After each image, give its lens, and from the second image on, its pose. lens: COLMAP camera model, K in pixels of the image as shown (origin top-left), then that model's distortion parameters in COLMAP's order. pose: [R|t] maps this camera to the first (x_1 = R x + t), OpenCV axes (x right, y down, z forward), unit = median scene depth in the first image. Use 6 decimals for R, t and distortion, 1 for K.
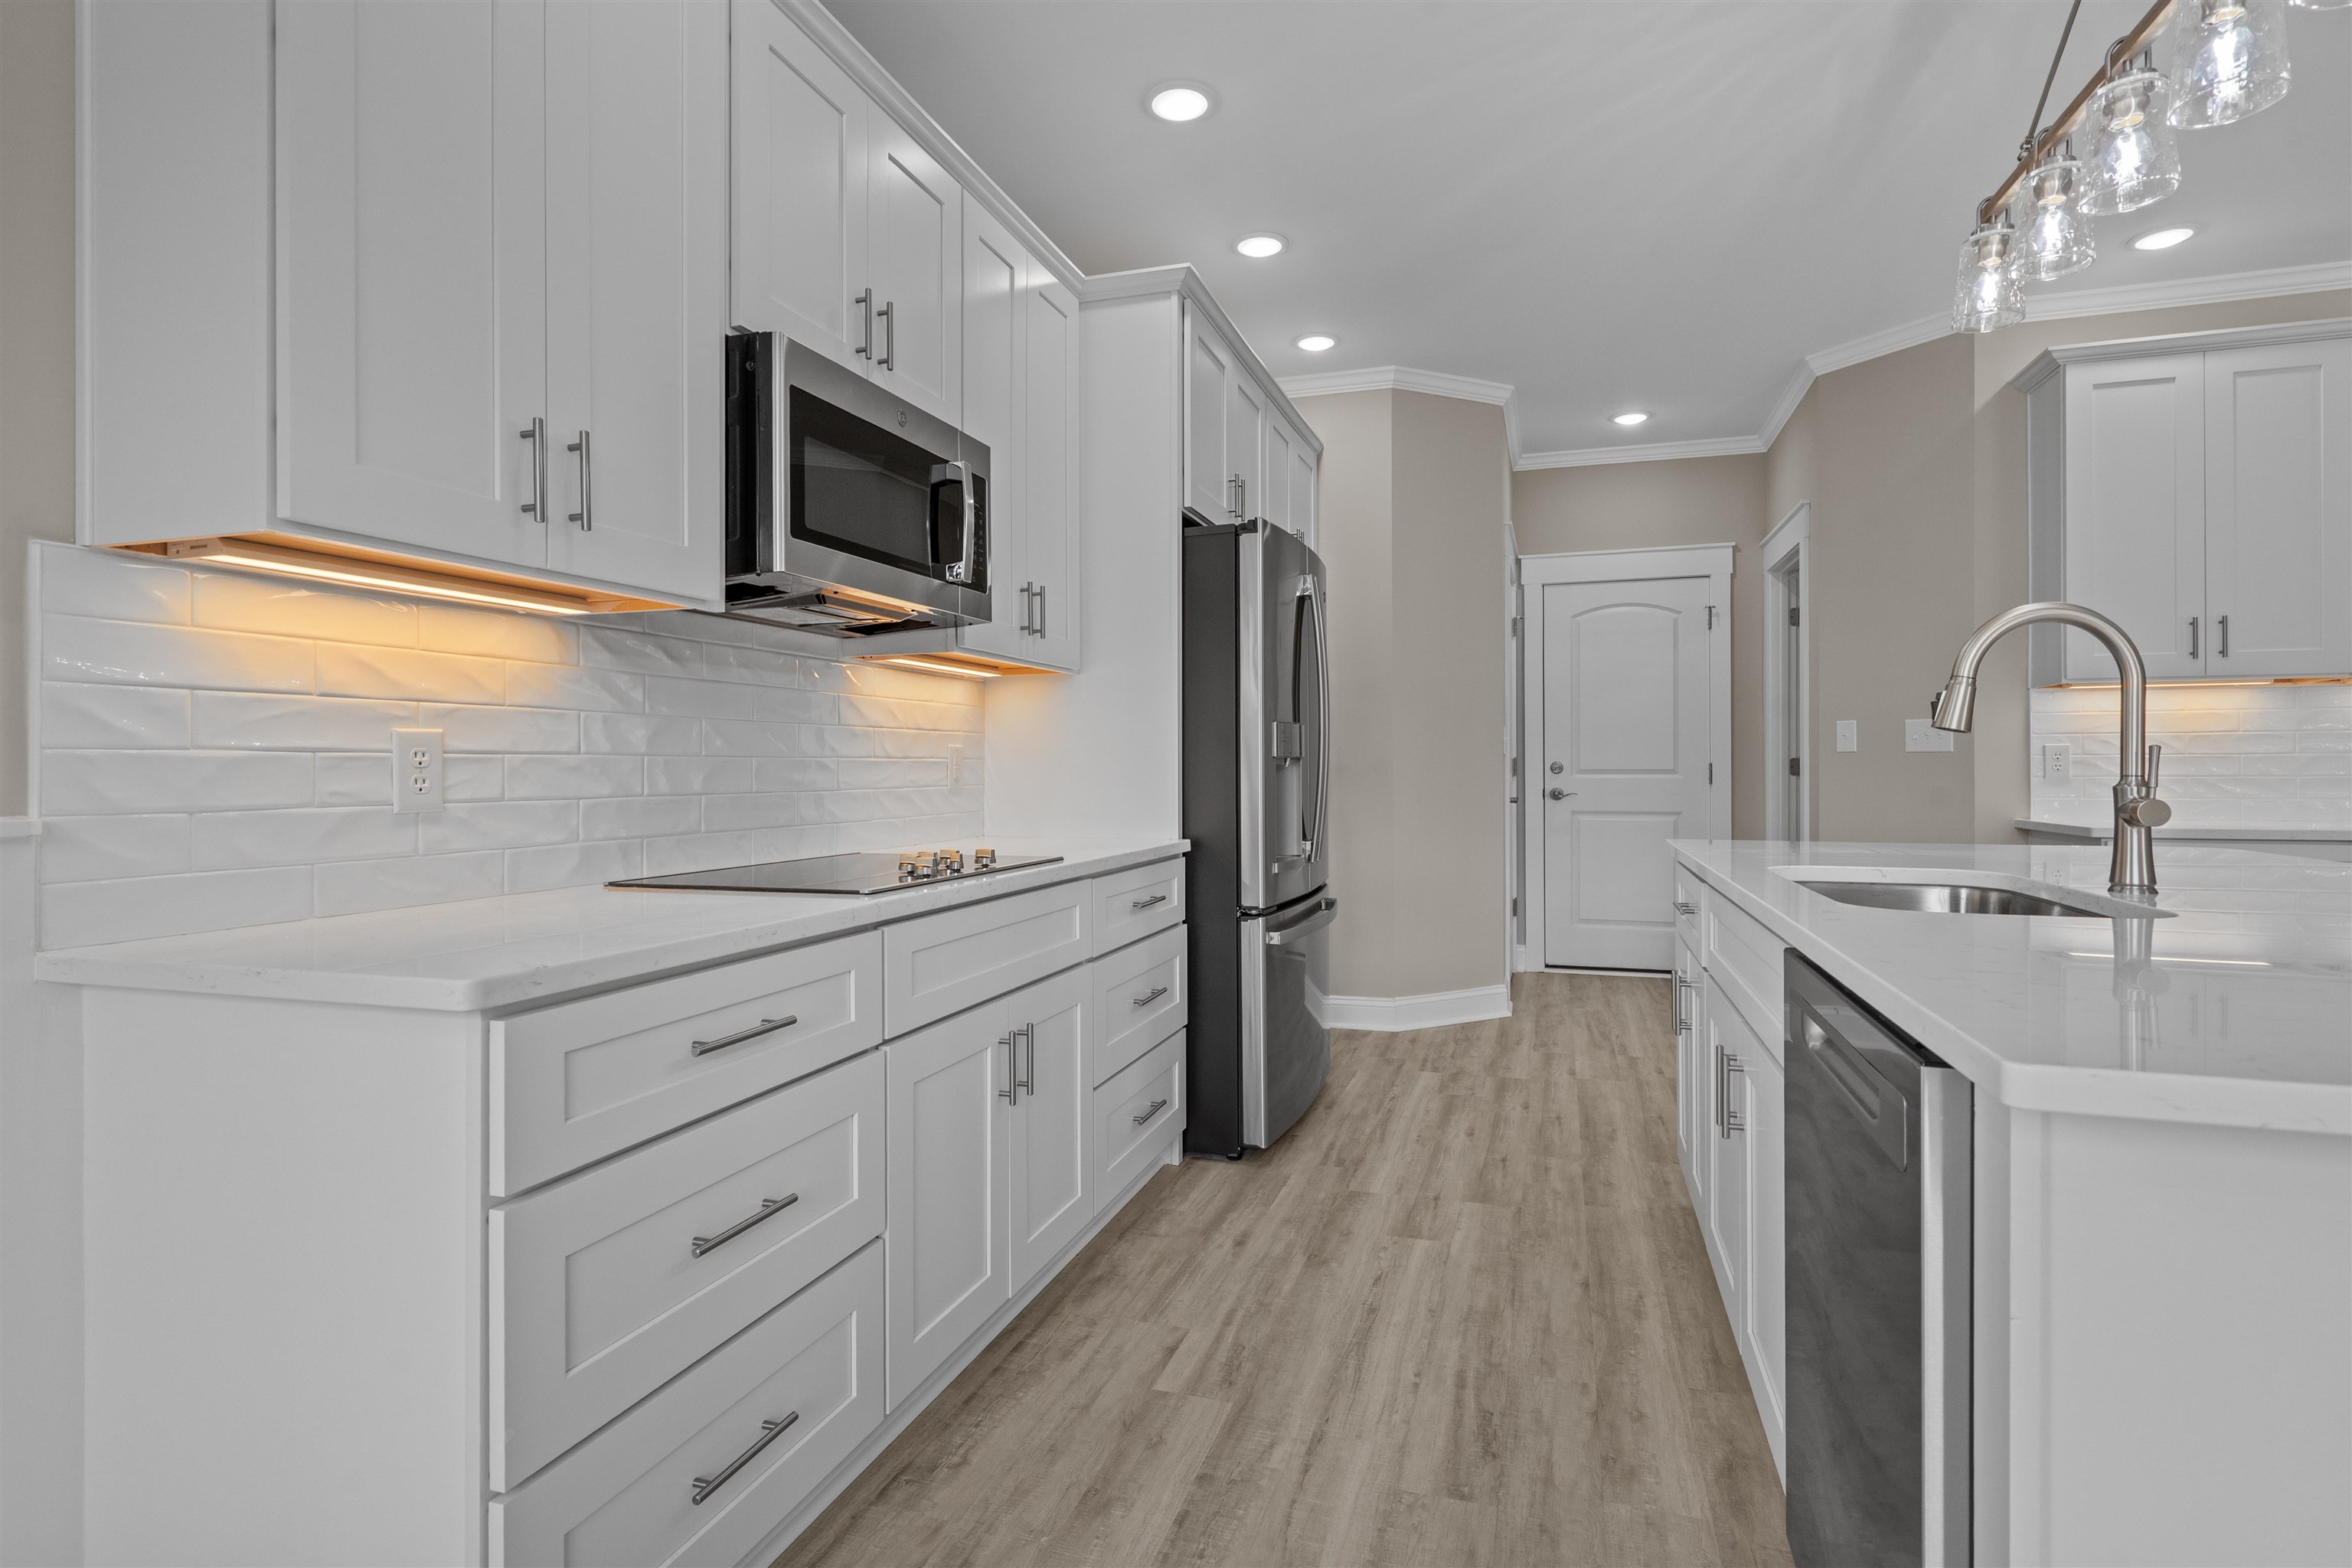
lens RADIAL K [[1173.5, 0, 1177.9], [0, 1173.5, 755.3], [0, 0, 1]] dist [0.002504, 0.001460]
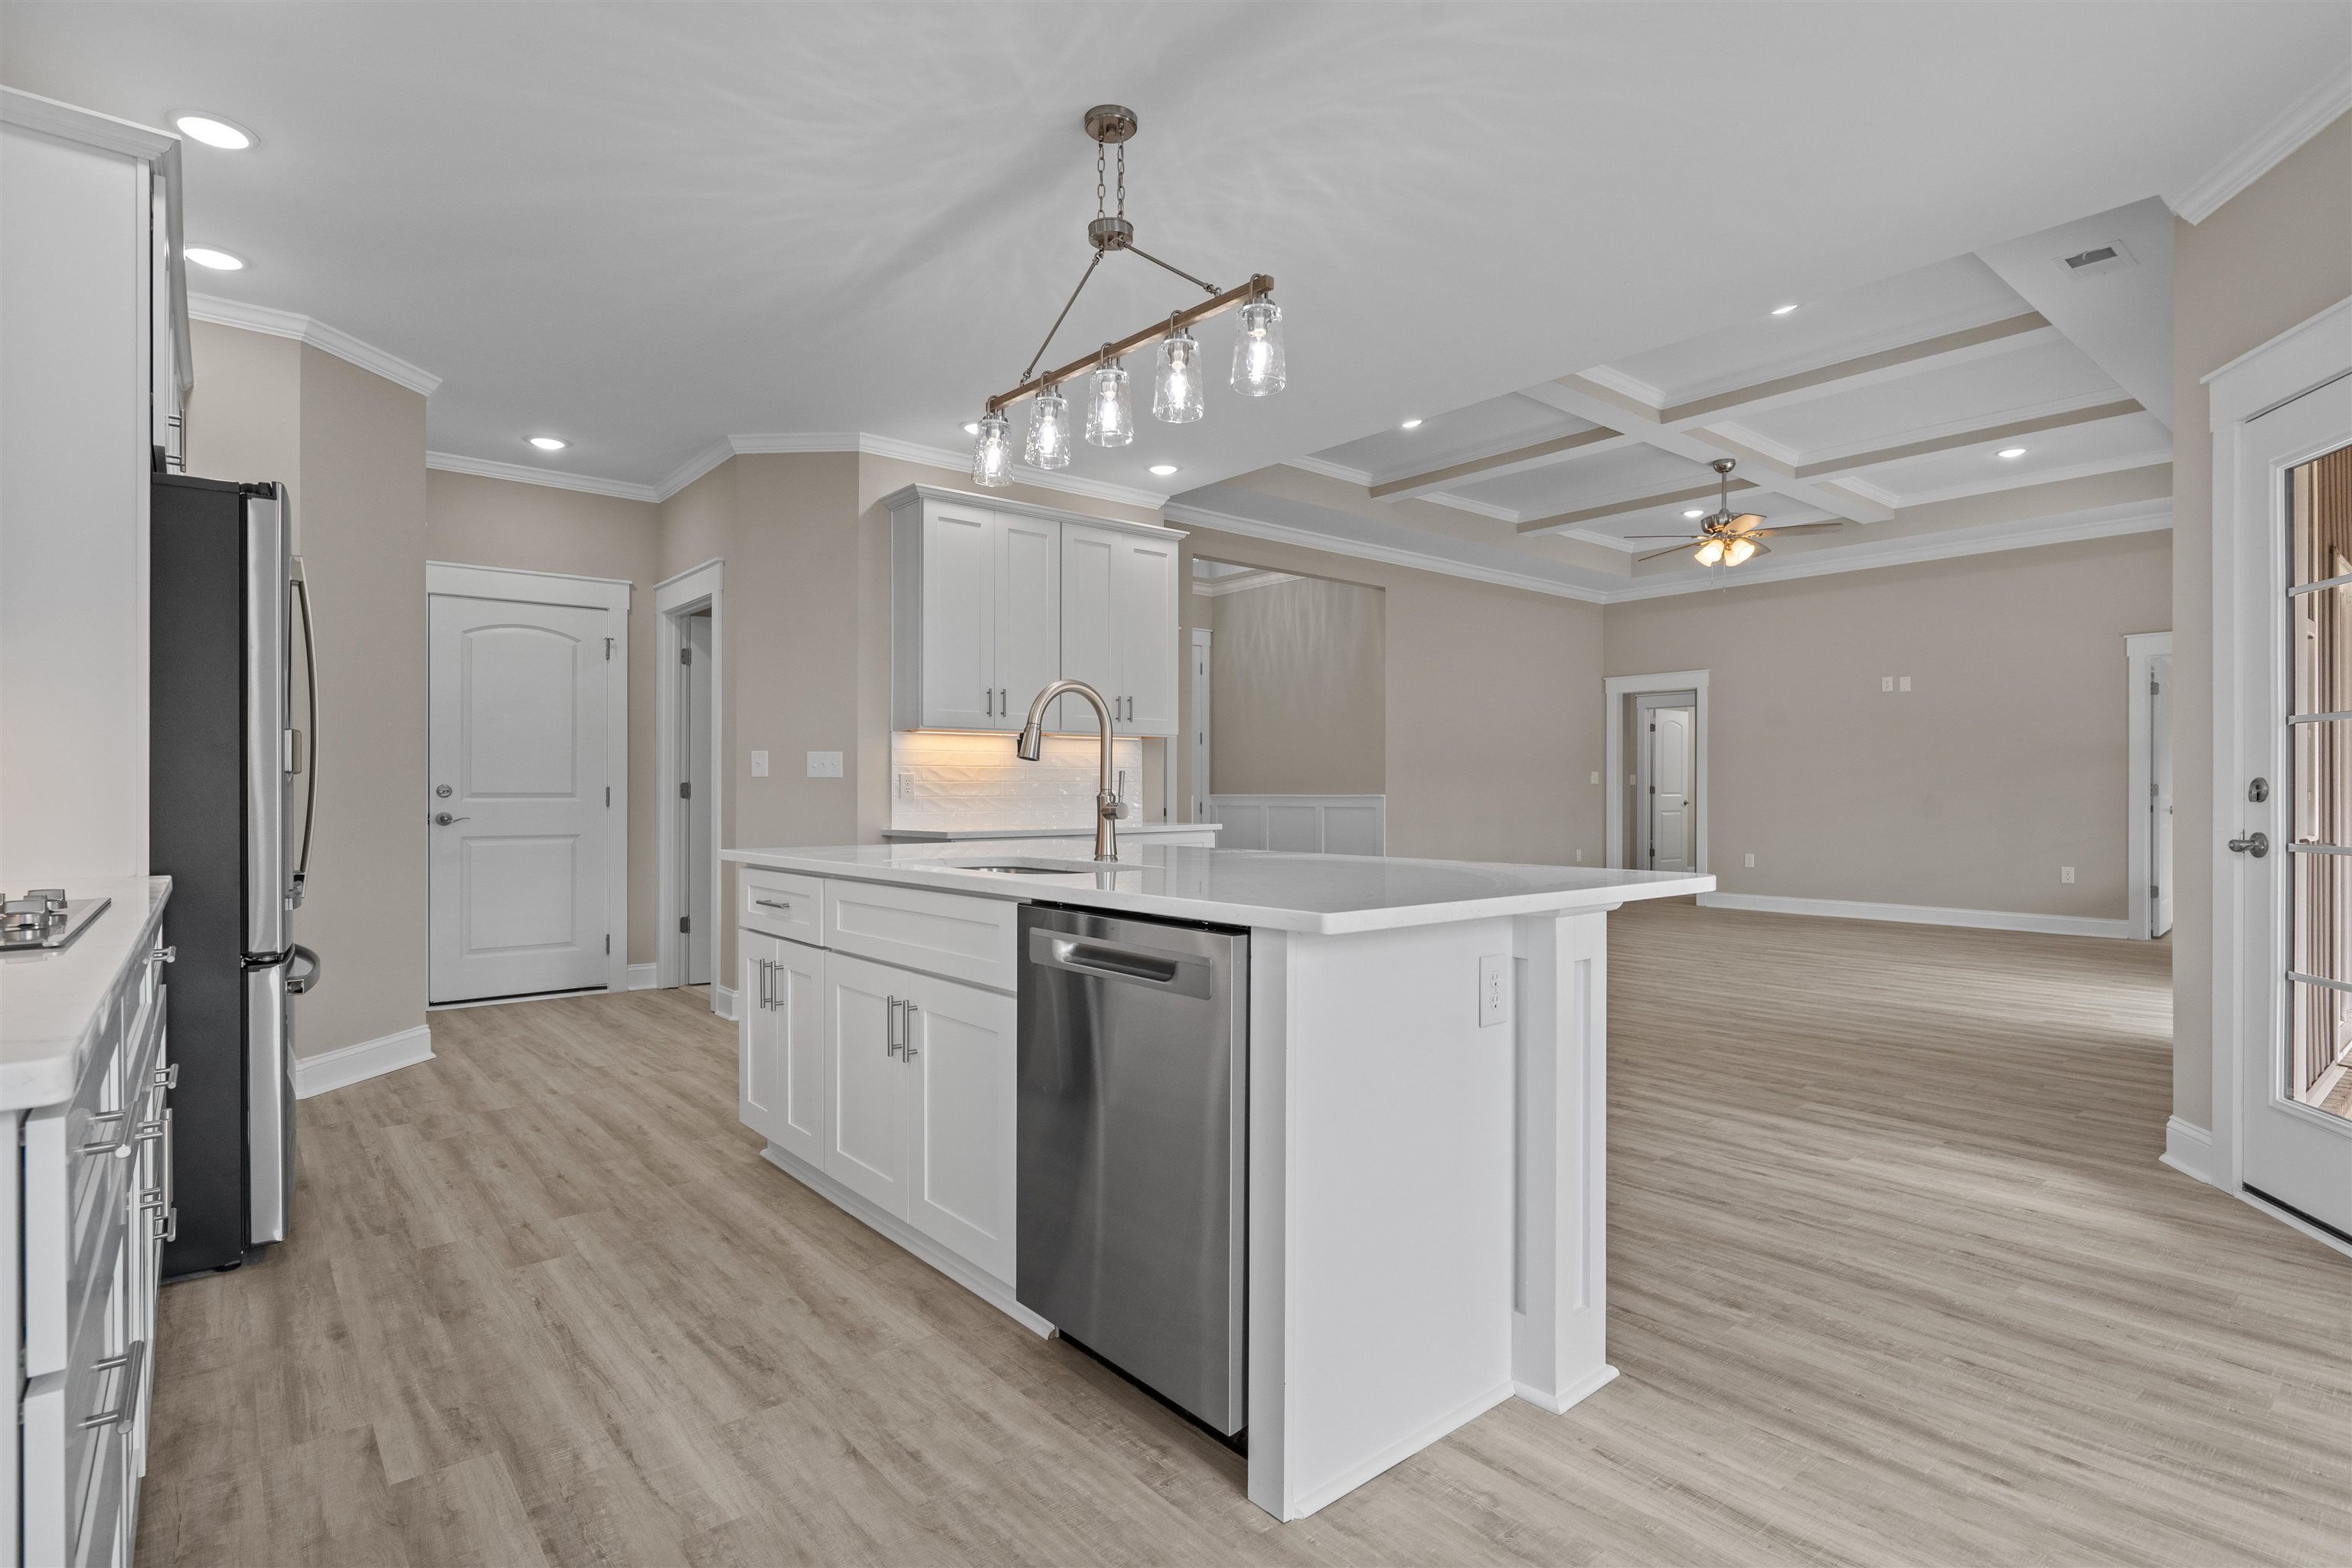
lens RADIAL K [[1156.7, 0, 1173.8], [0, 1156.7, 802.0], [0, 0, 1]] dist [0.000331, 0.000709]
pose [[0.533915, -0.003561, 0.845530, -0.287643], [-0.009053, 0.999910, 0.009927, 0.009652], [-0.845489, -0.012955, 0.533835, 0.031633]]
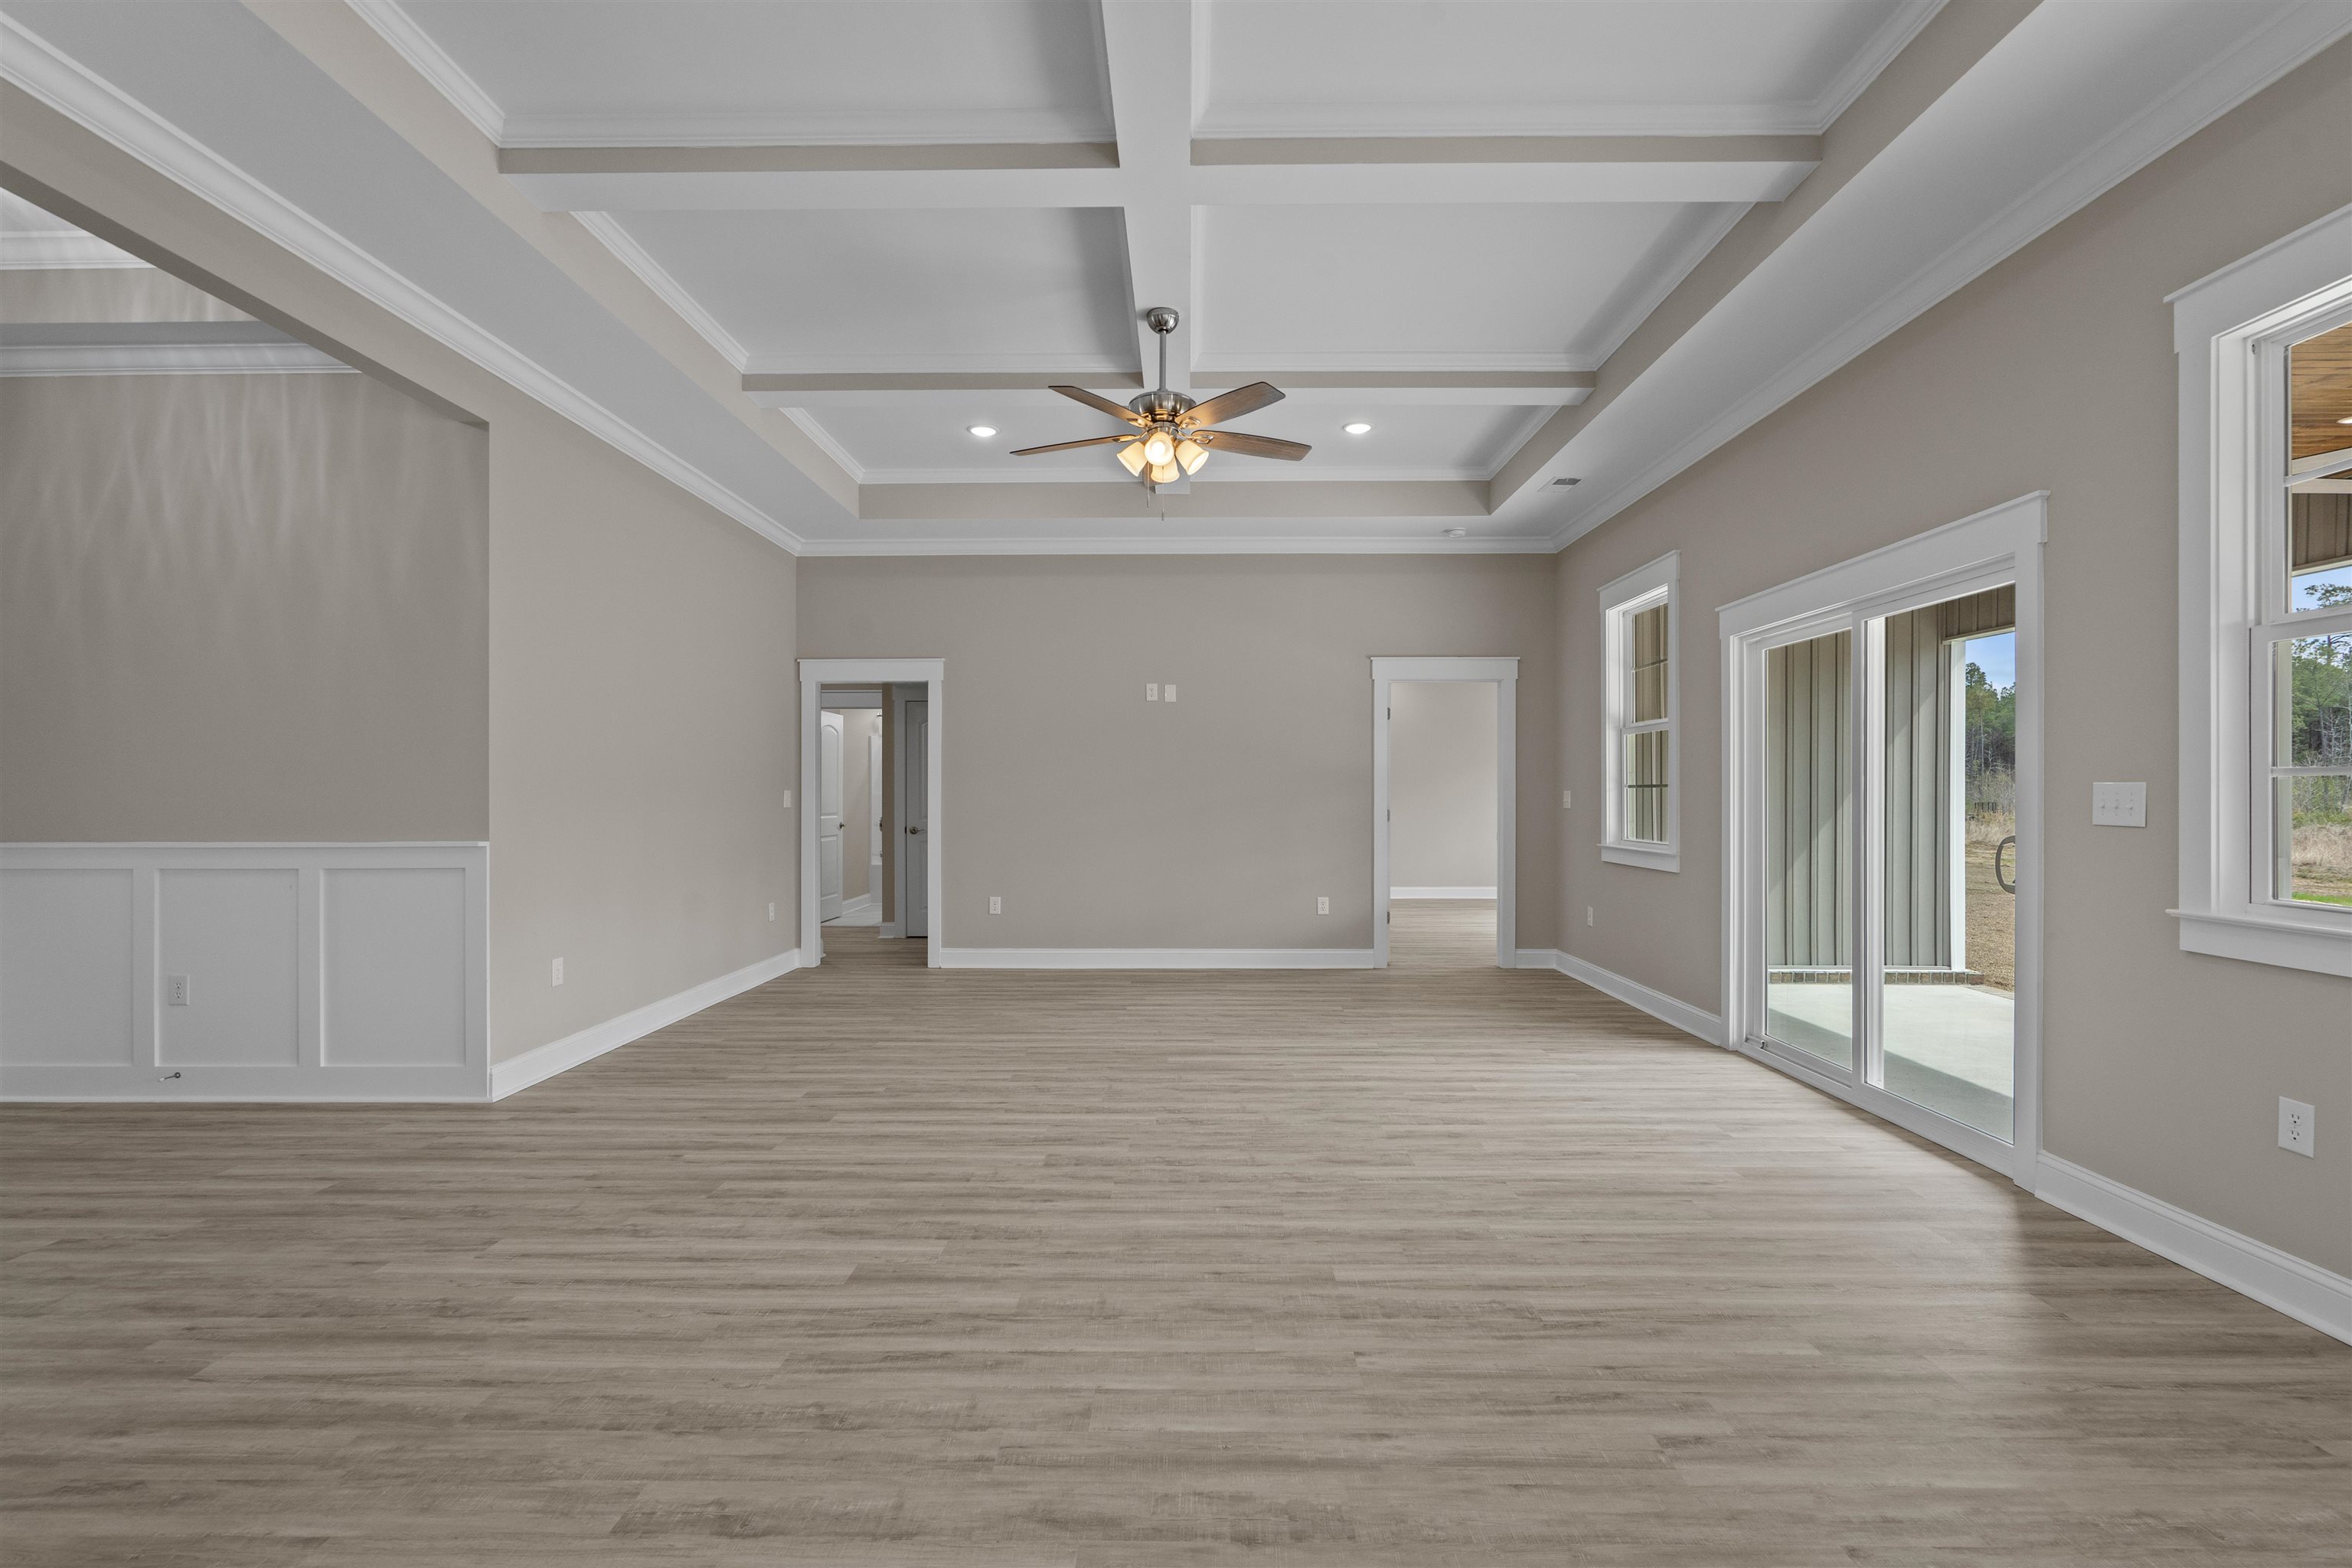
lens RADIAL K [[1070.0, 0, 1177.2], [0, 1070.0, 795.3], [0, 0, 1]] dist [-0.003428, 0.000847]
pose [[-0.297180, 0.004483, 0.954811, 0.963137], [-0.005695, 0.999963, -0.006467, -0.038928], [-0.954805, -0.007360, -0.297143, 0.731295]]
